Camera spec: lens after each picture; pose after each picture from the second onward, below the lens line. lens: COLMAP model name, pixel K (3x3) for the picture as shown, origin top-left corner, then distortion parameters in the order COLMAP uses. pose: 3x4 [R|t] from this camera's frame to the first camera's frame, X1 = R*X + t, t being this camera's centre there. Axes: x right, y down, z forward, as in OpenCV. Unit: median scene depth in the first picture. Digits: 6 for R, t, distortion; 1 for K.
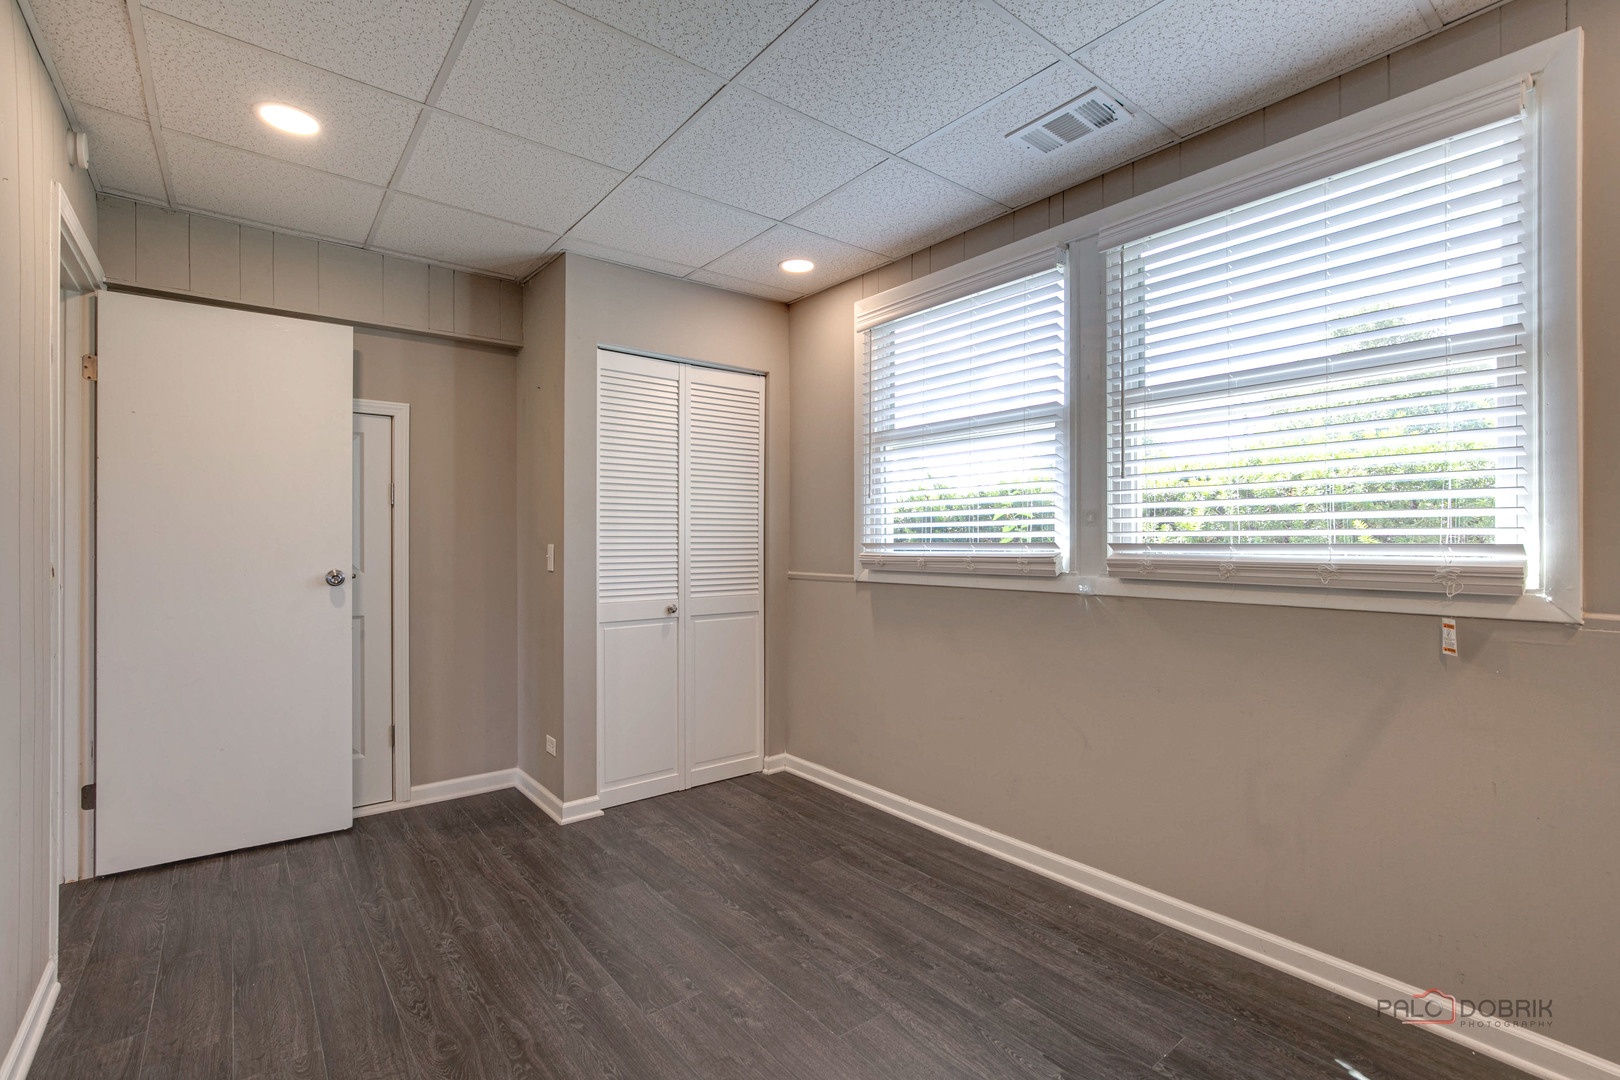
lens RADIAL K [[740.7, 0, 810.3], [0, 740.7, 546.7], [0, 0, 1]] dist [-0.019116, 0.009065]
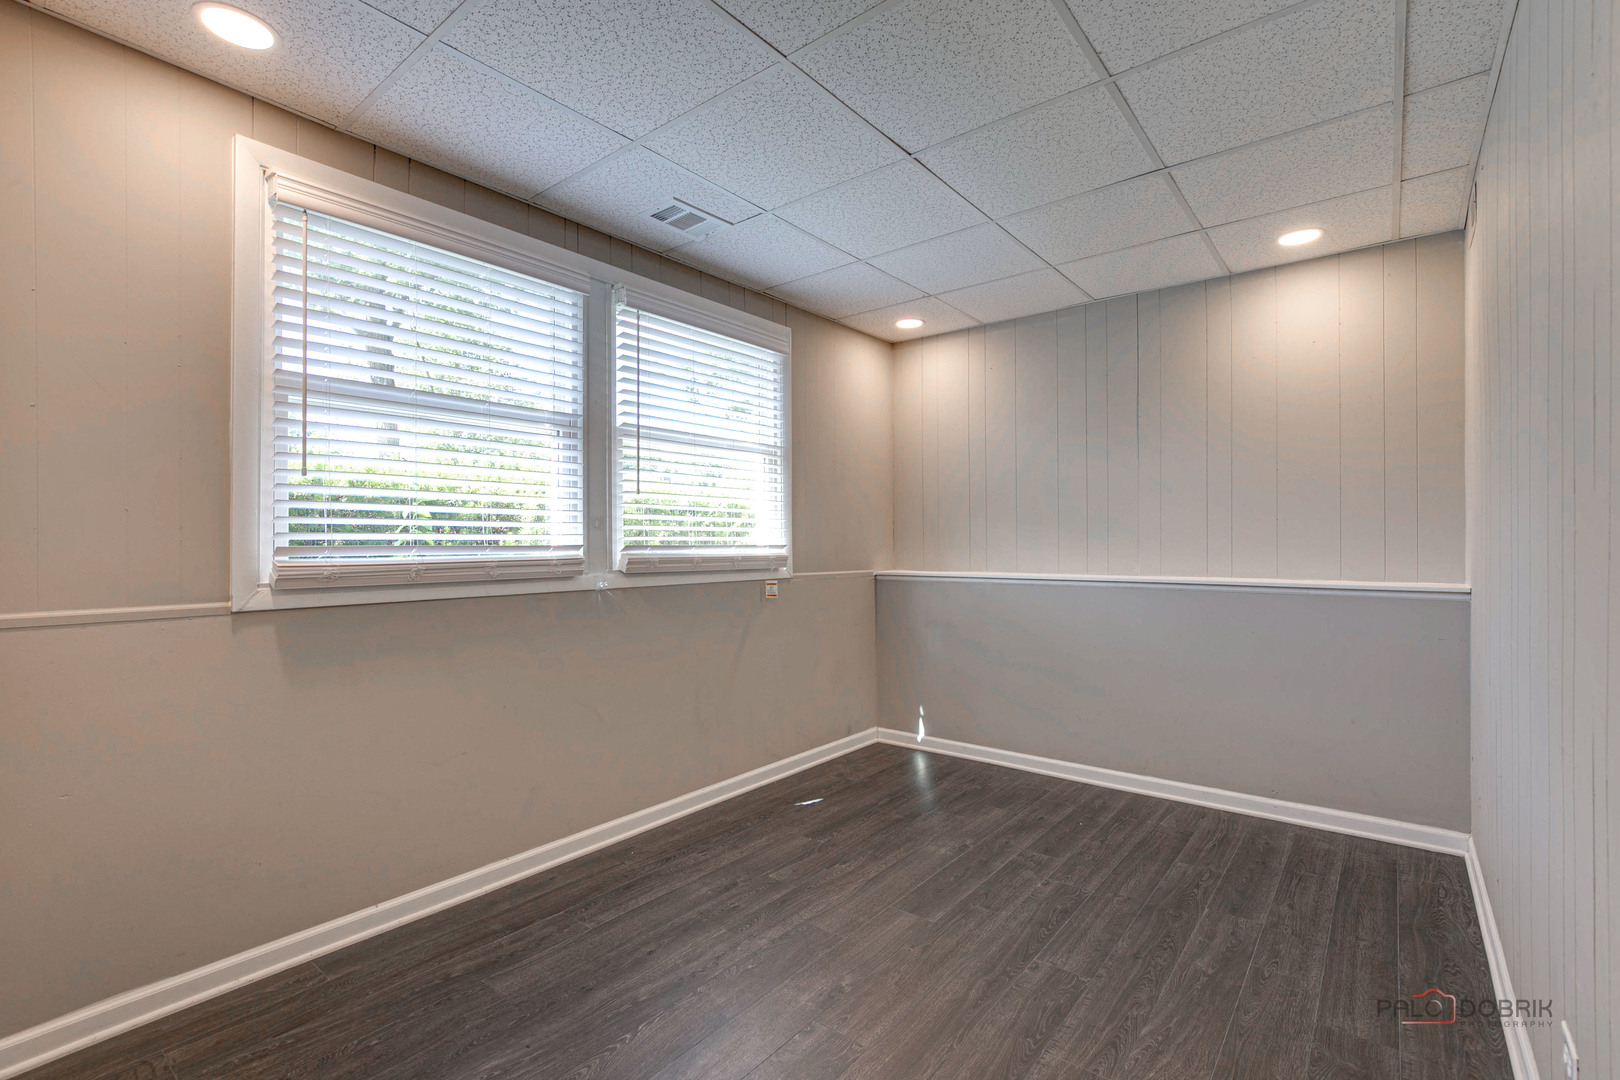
lens RADIAL K [[740.7, 0, 810.3], [0, 740.7, 546.7], [0, 0, 1]] dist [-0.019116, 0.009065]
pose [[-0.232021, -0.003317, 0.972705, -0.857748], [0.008846, 0.999946, 0.005520, -0.006079], [-0.972671, 0.009885, -0.231979, 0.985257]]
